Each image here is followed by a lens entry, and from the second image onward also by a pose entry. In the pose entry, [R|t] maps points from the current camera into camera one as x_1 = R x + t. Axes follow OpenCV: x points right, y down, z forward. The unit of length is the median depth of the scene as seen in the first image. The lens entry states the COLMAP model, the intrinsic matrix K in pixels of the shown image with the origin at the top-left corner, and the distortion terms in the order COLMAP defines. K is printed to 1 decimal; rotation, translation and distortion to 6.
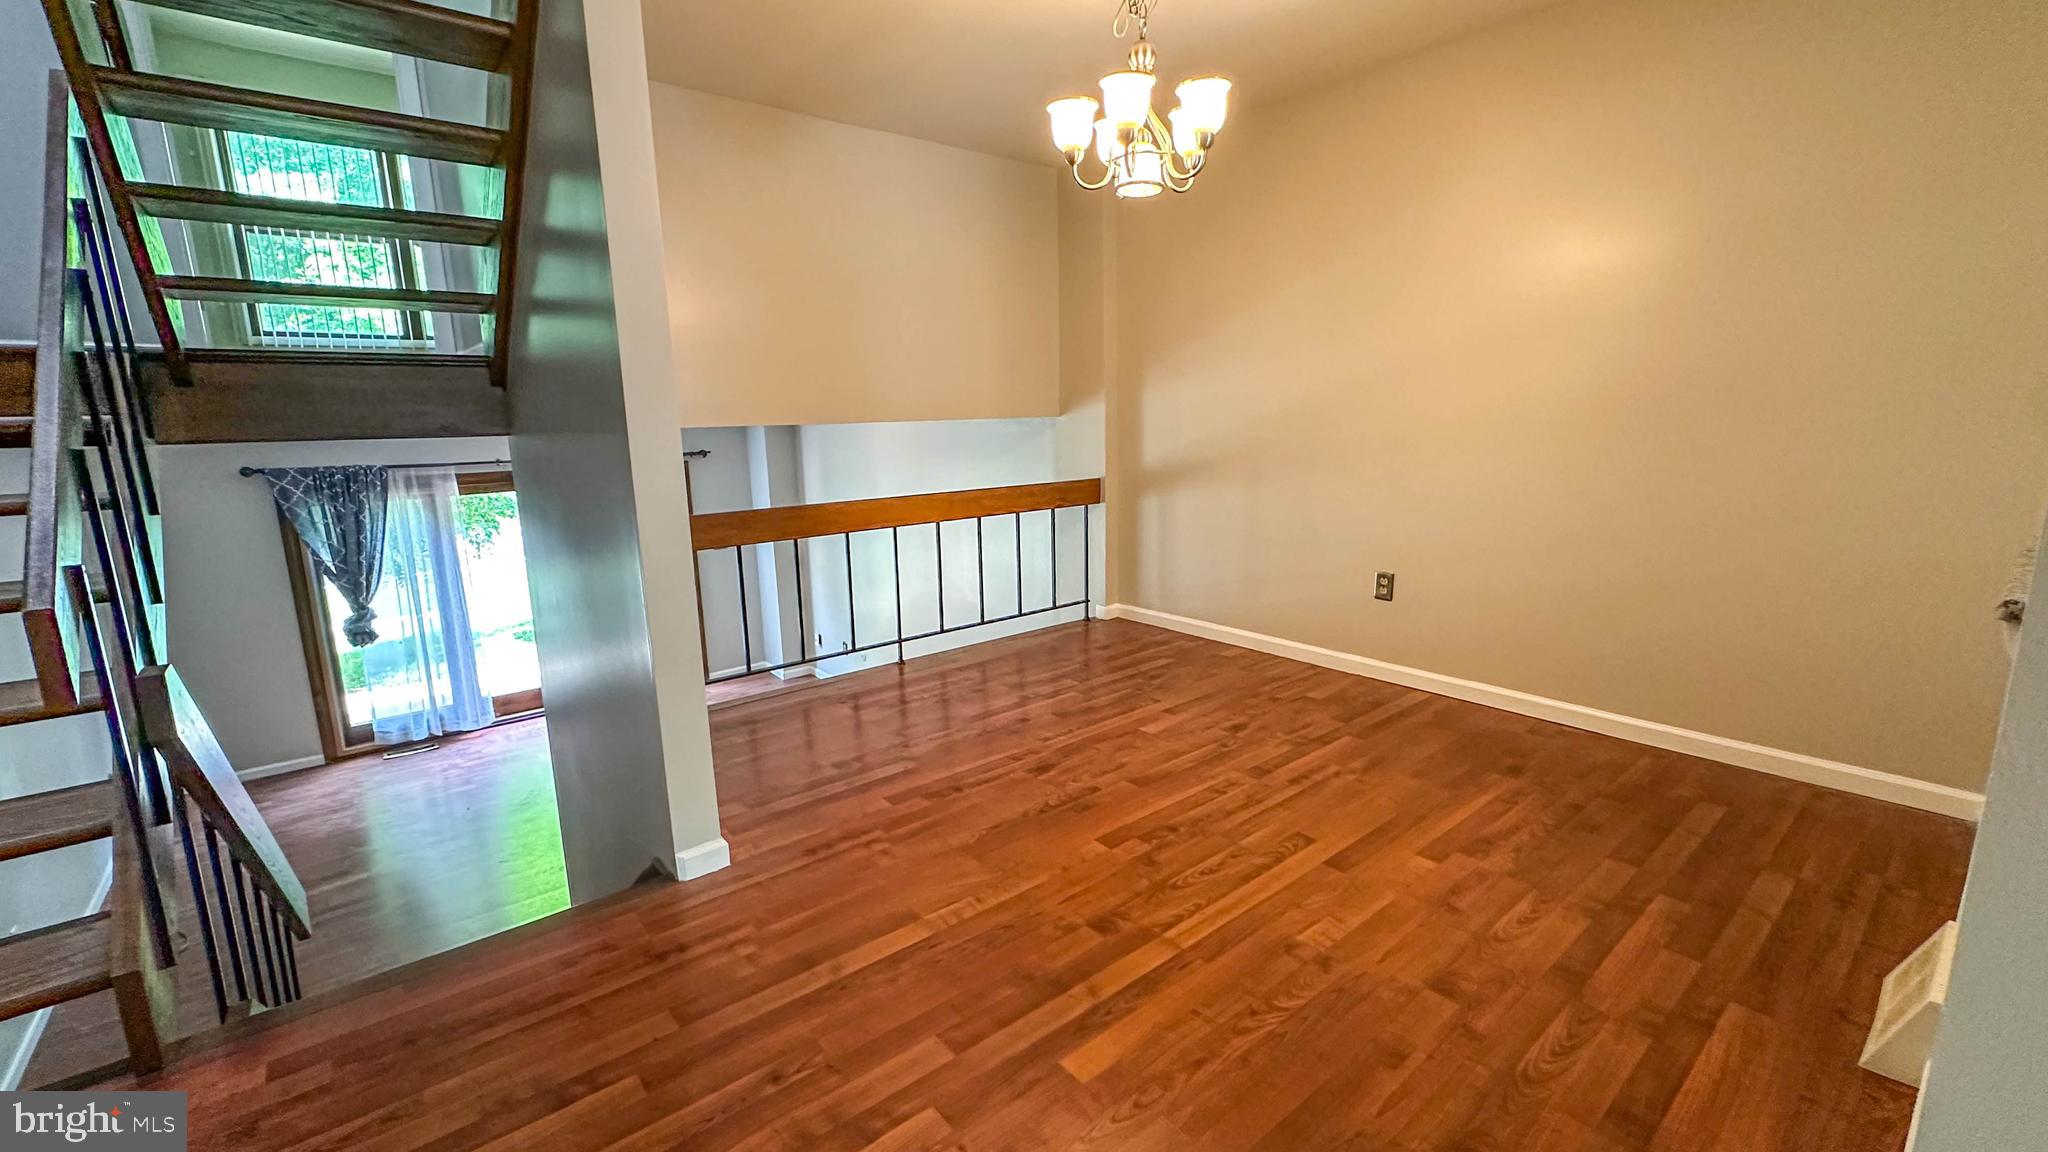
lens RADIAL K [[861.4, 0, 1014.5], [0, 861.4, 575.7], [0, 0, 1]] dist [-0.002791, -0.000341]
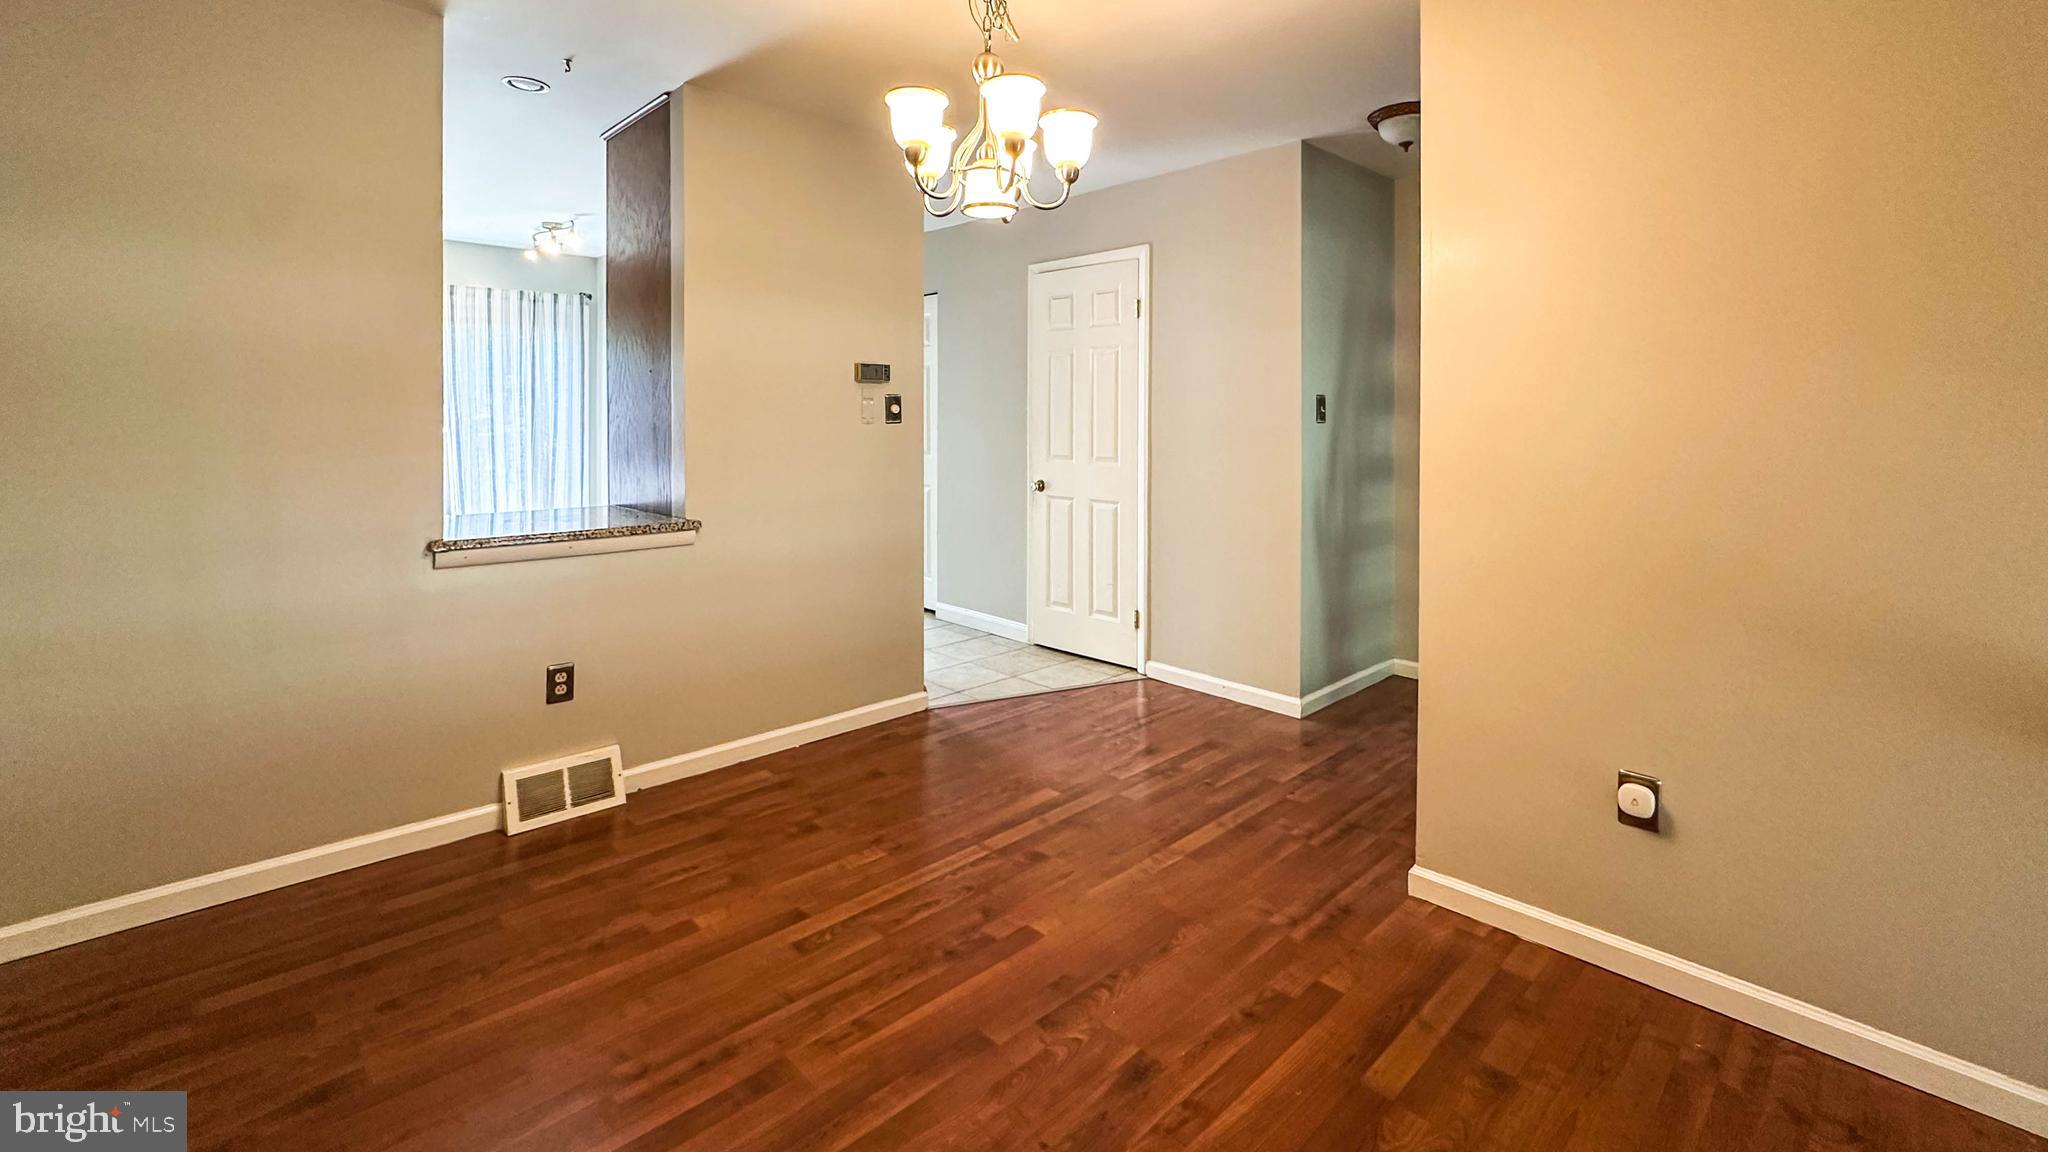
lens RADIAL K [[861.4, 0, 1014.5], [0, 861.4, 575.7], [0, 0, 1]] dist [-0.002791, -0.000341]
pose [[-0.997507, 0.030895, -0.063439, 0.176529], [0.005535, 0.930540, 0.366148, -0.374091], [0.070345, 0.364885, -0.928392, 1.766316]]
